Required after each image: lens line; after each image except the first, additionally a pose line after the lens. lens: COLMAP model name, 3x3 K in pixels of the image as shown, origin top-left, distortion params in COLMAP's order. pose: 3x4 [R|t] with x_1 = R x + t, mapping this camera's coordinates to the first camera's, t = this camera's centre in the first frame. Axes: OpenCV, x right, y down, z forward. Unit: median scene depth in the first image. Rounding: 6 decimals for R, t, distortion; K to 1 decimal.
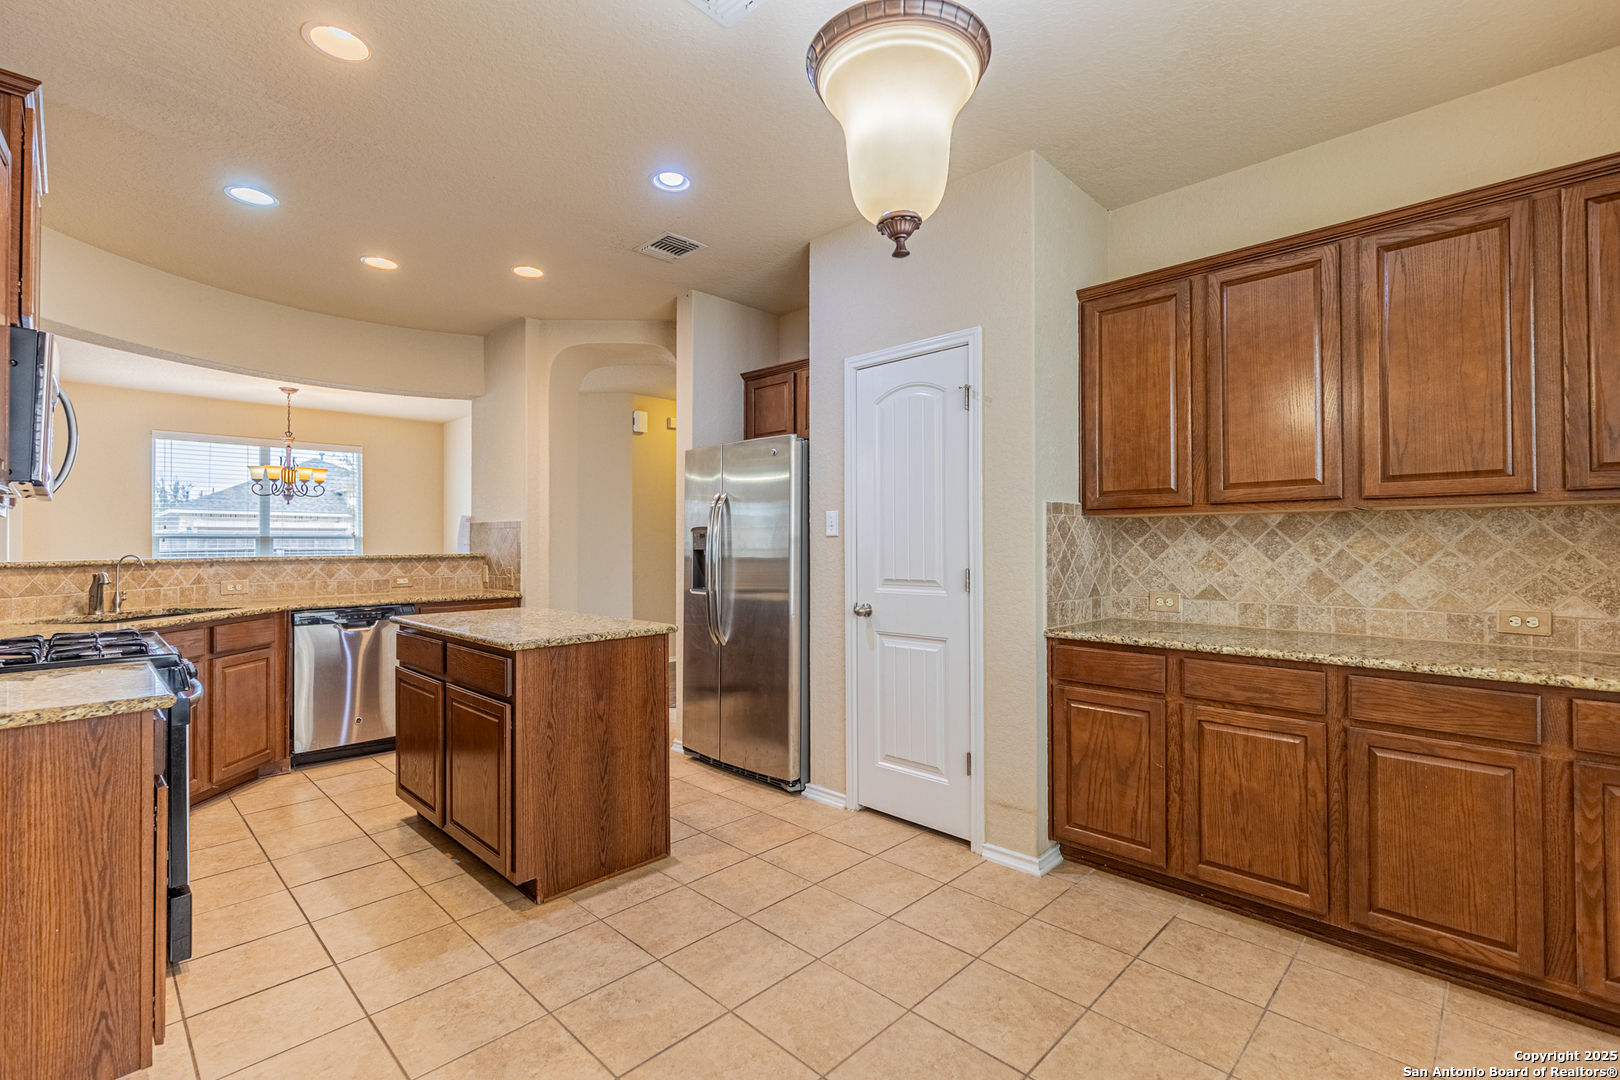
lens RADIAL K [[730.1, 0, 814.0], [0, 730.1, 533.5], [0, 0, 1]] dist [0.008524, -0.001229]
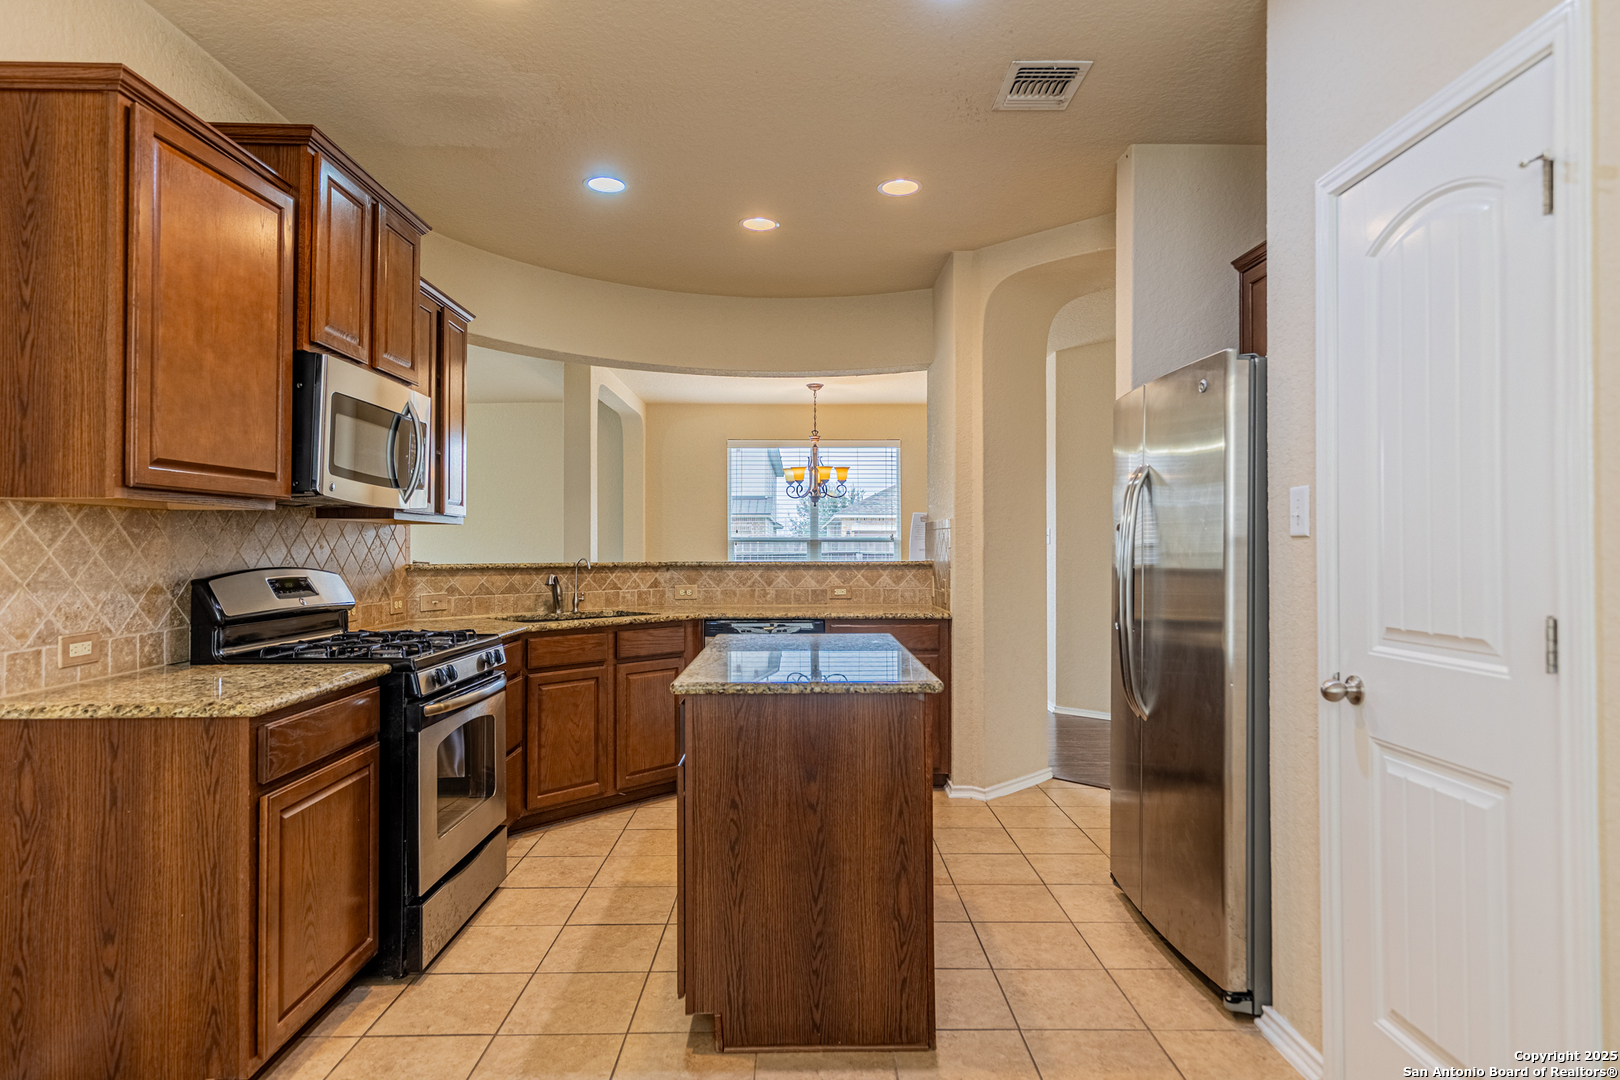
lens RADIAL K [[914.5, 0, 811.5], [0, 914.5, 533.9], [0, 0, 1]] dist [0.009214, -0.001745]
pose [[0.707313, -0.008068, -0.706855, 0.234934], [0.006796, 0.999966, -0.004613, 0.002756], [0.706868, -0.001541, 0.707344, 0.307895]]
